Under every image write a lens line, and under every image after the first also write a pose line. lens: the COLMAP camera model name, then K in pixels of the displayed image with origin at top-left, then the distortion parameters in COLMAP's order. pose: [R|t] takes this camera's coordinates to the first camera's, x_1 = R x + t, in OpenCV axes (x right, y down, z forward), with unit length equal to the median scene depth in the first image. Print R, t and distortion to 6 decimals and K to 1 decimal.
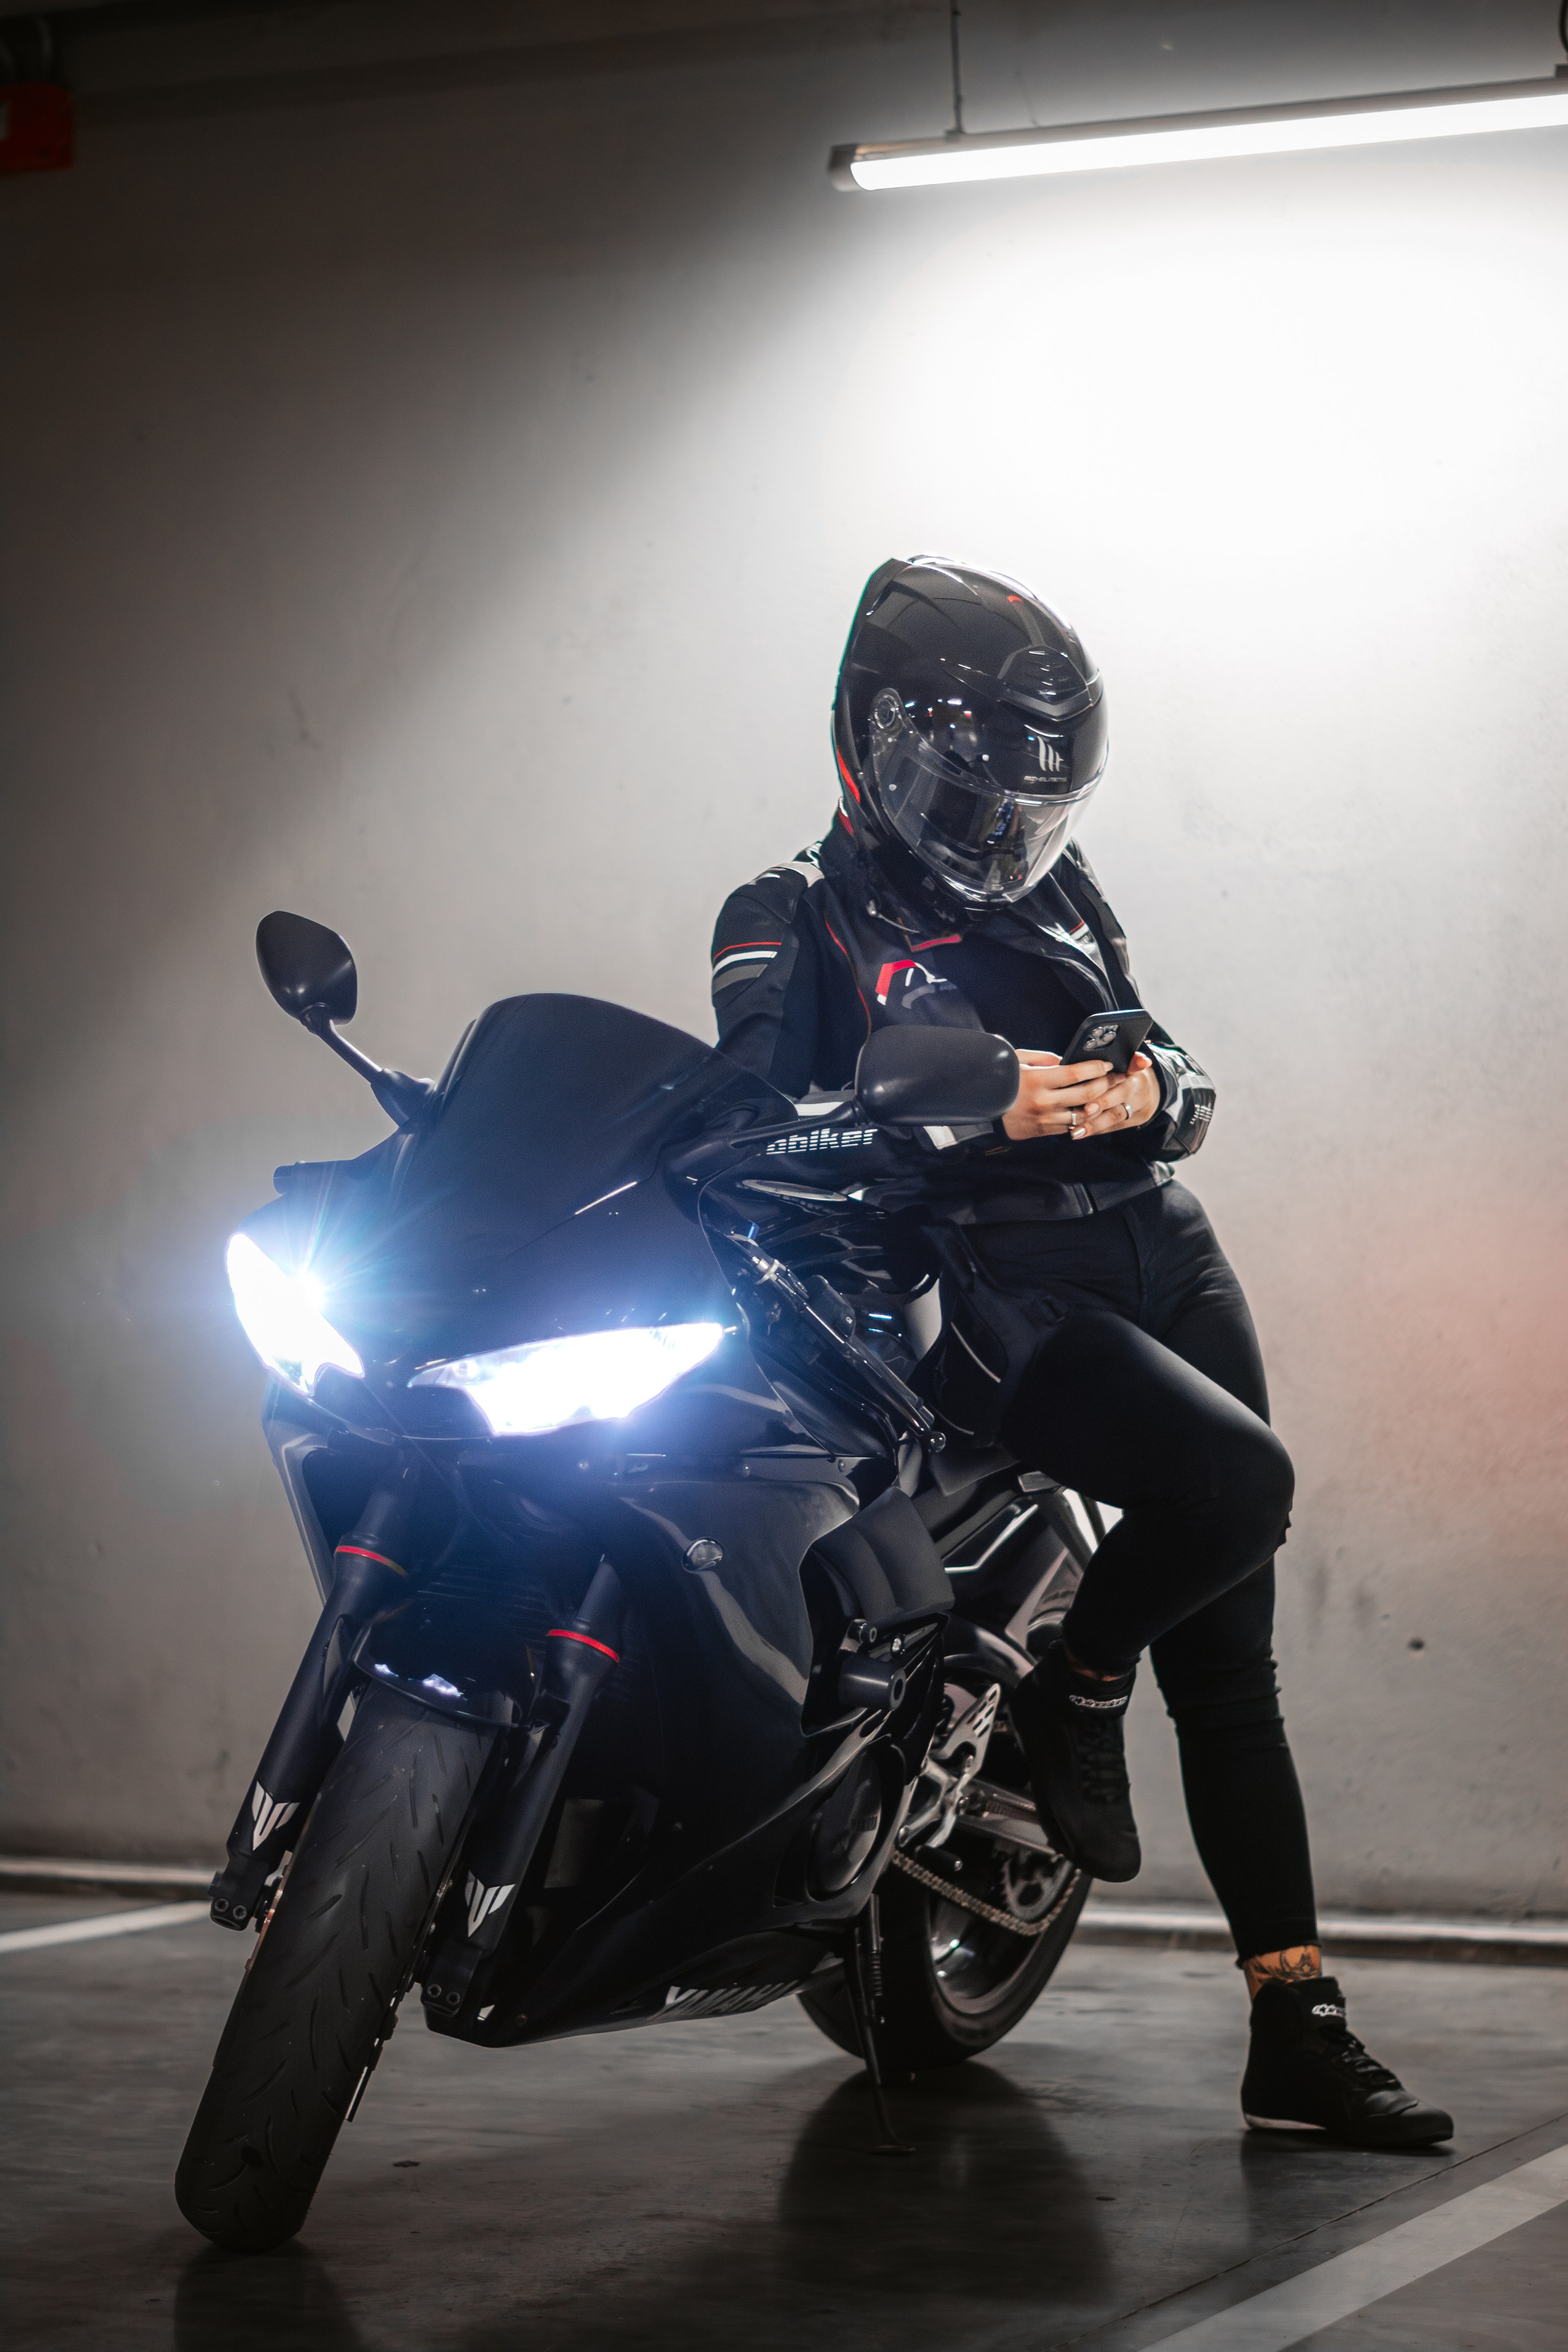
lens RADIAL K [[5188.4, 0, 753.3], [0, 5188.4, 1069.5], [0, 0, 1]] dist [-0.106267, 0.123898]
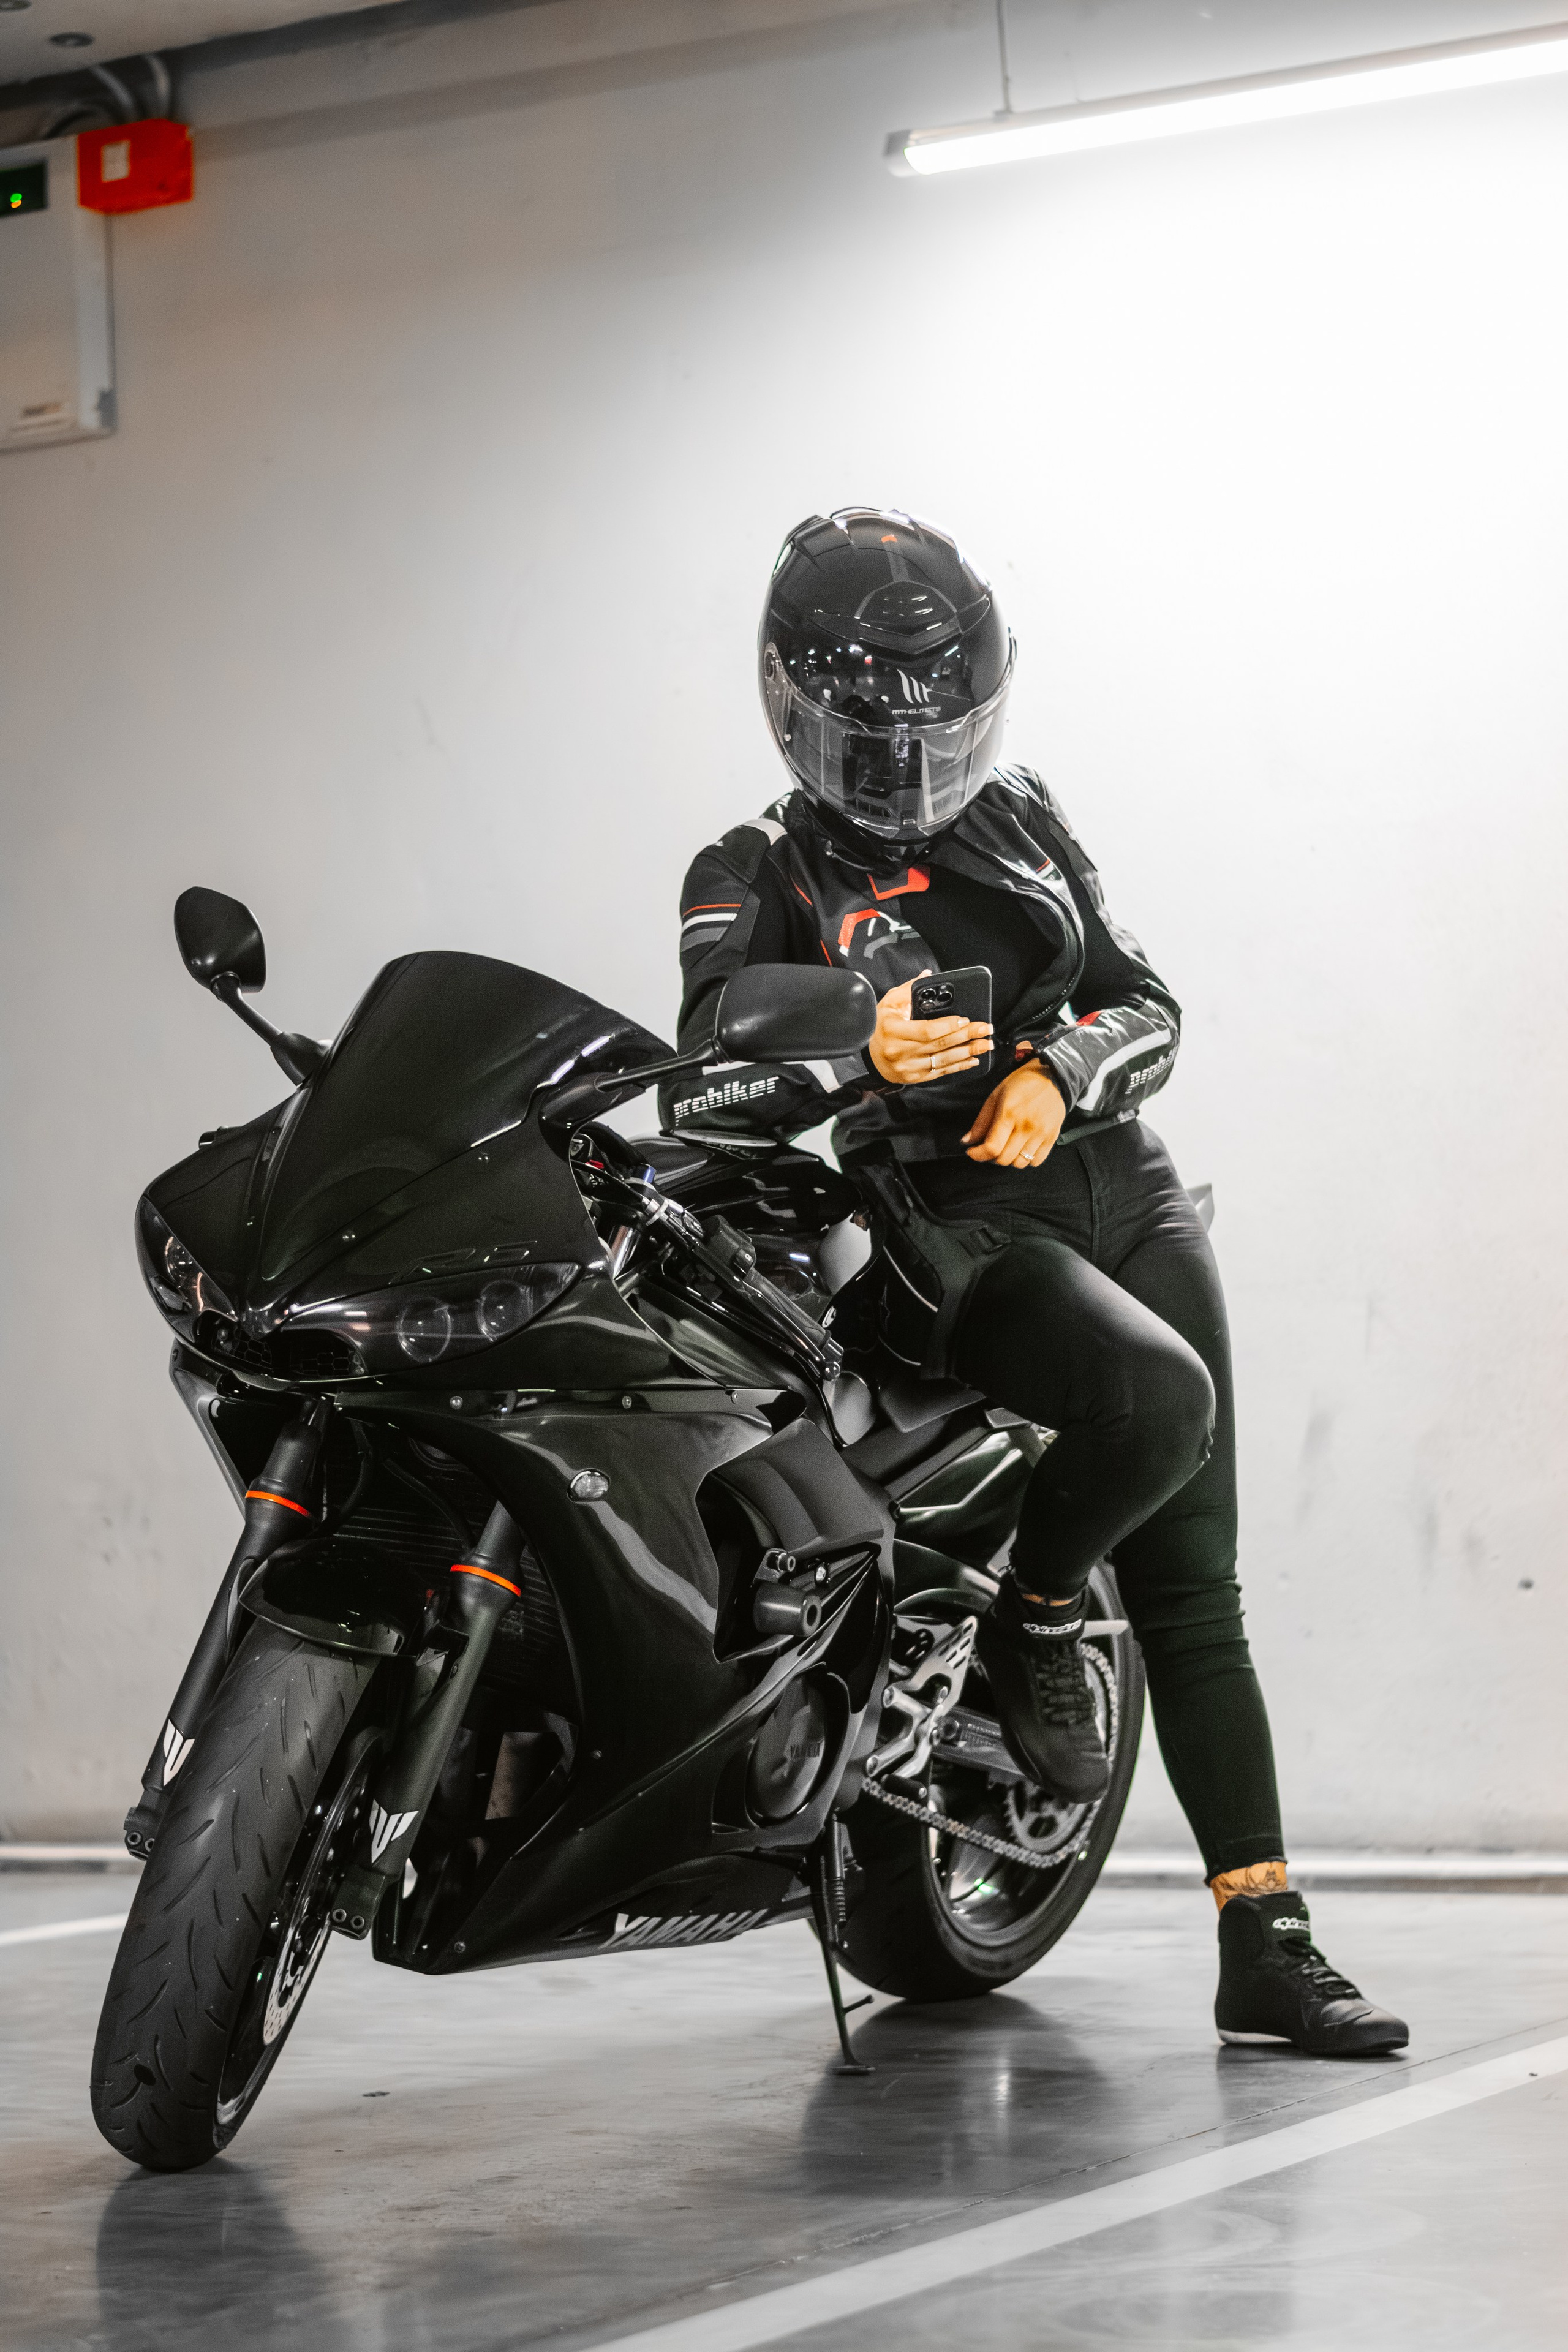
lens RADIAL K [[5188.4, 0, 753.3], [0, 5188.4, 1069.5], [0, 0, 1]] dist [-0.106267, 0.123898]
pose [[0.994809, -0.043751, -0.091878, 0.107468], [0.043214, 0.999035, -0.007830, 0.017915], [0.092132, 0.003819, 0.995739, -0.021546]]
